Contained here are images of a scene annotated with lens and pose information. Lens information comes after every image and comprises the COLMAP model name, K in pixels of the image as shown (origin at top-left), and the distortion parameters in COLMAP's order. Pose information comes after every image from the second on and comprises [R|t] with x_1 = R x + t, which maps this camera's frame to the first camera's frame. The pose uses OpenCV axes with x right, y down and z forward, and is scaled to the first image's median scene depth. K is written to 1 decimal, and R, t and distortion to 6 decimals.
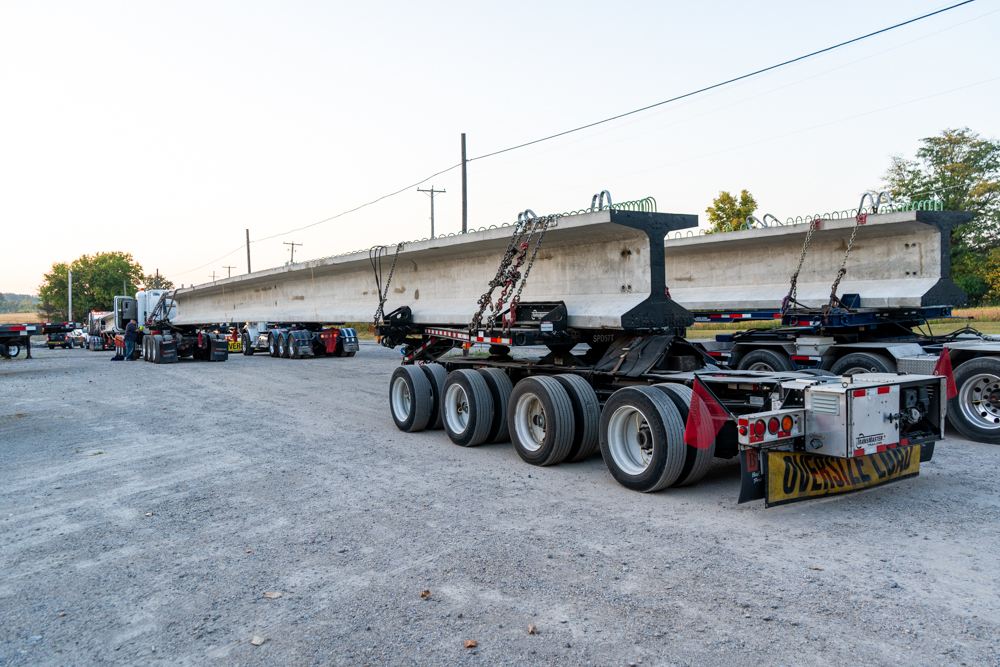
lens RADIAL K [[831.1, 0, 523.8], [0, 831.1, 322.9], [0, 0, 1]] dist [-0.012871, 0.010549]
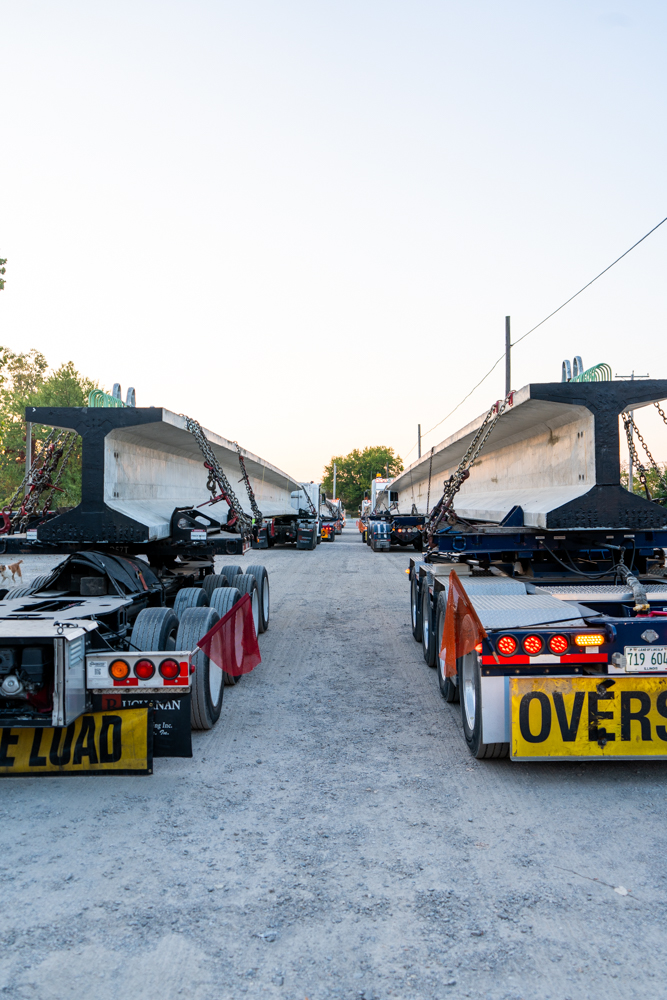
lens RADIAL K [[821.4, 0, 333.5], [0, 821.4, 500.0], [0, 0, 1]] dist [-0.005949, 0.000111]
pose [[0.834514, 0.021234, -0.550578, 0.640832], [-0.030051, 0.999524, -0.007000, -0.029955], [0.550167, 0.022387, 0.834755, 0.333727]]
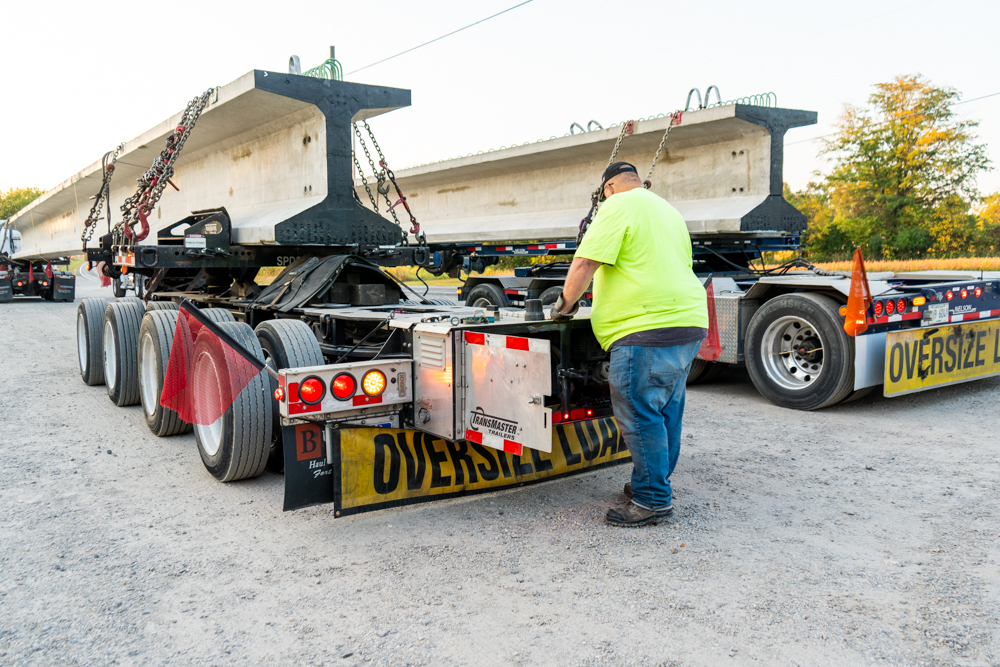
lens RADIAL K [[836.6, 0, 534.6], [0, 836.6, 329.5], [0, 0, 1]] dist [0.059343, -0.092682]
pose [[0.997991, 0.012433, 0.062125, 0.220849], [-0.016619, 0.997592, 0.067334, 0.020757], [-0.061138, -0.068232, 0.995794, 0.206641]]
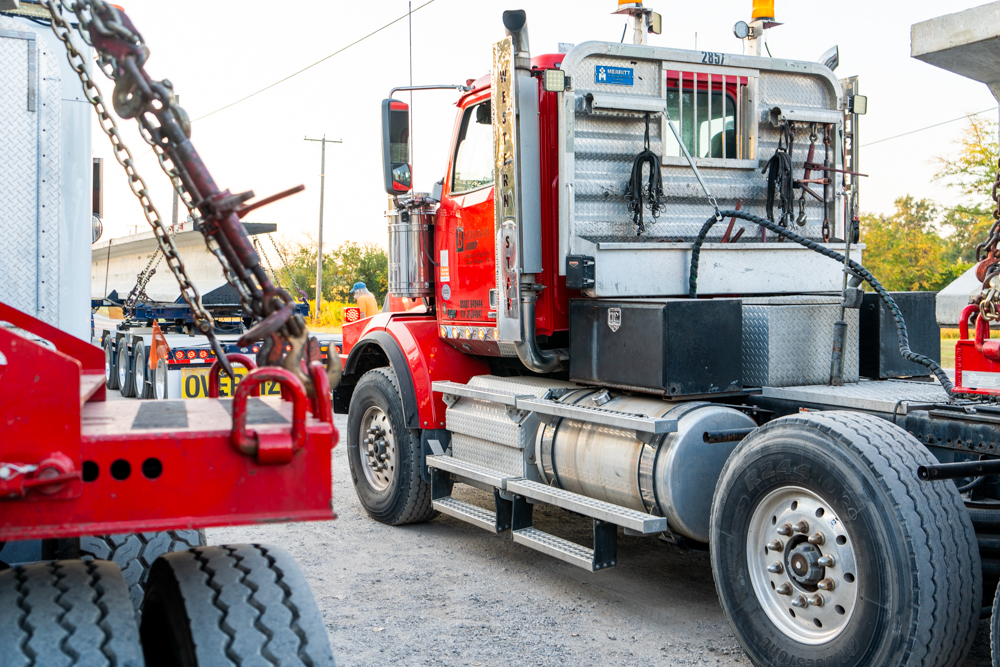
lens RADIAL K [[1206.1, 0, 500.0], [0, 1206.1, 333.5], [0, 0, 1]] dist [0.009993, 0.006794]
pose [[0.993394, 0.042849, -0.106451, 0.994031], [-0.041288, 0.999006, 0.016828, -0.022526], [0.107067, -0.012322, 0.994175, -0.595831]]
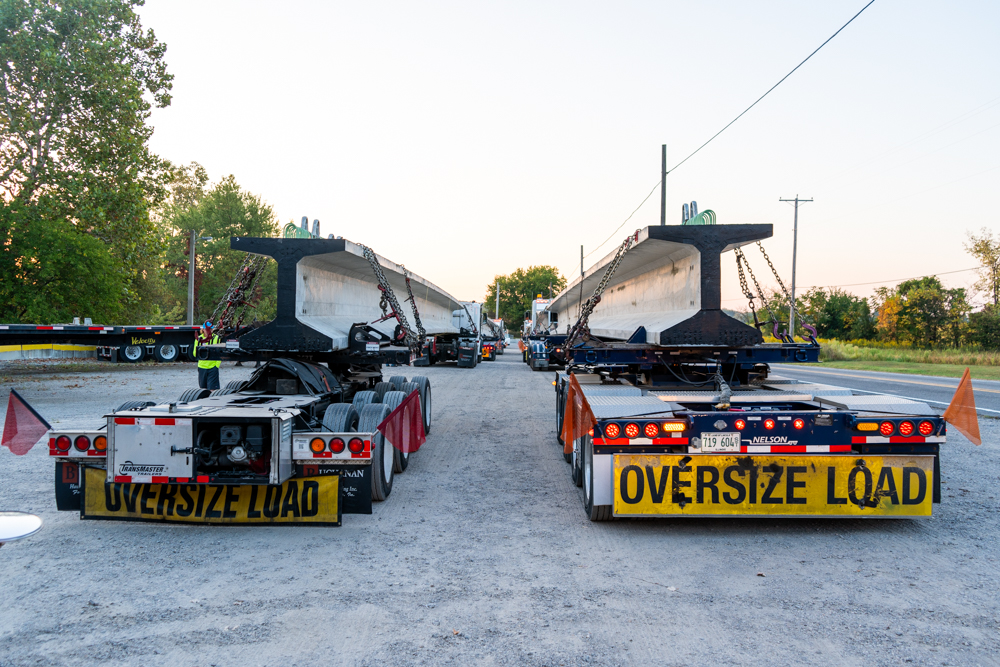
lens RADIAL K [[847.2, 0, 496.7], [0, 847.2, 331.5], [0, 0, 1]] dist [-0.008669, 0.002820]
pose [[0.833838, 0.041980, -0.550411, 0.734703], [-0.045768, 0.998929, 0.006853, -0.028299], [0.550109, 0.019476, 0.834866, 0.209647]]
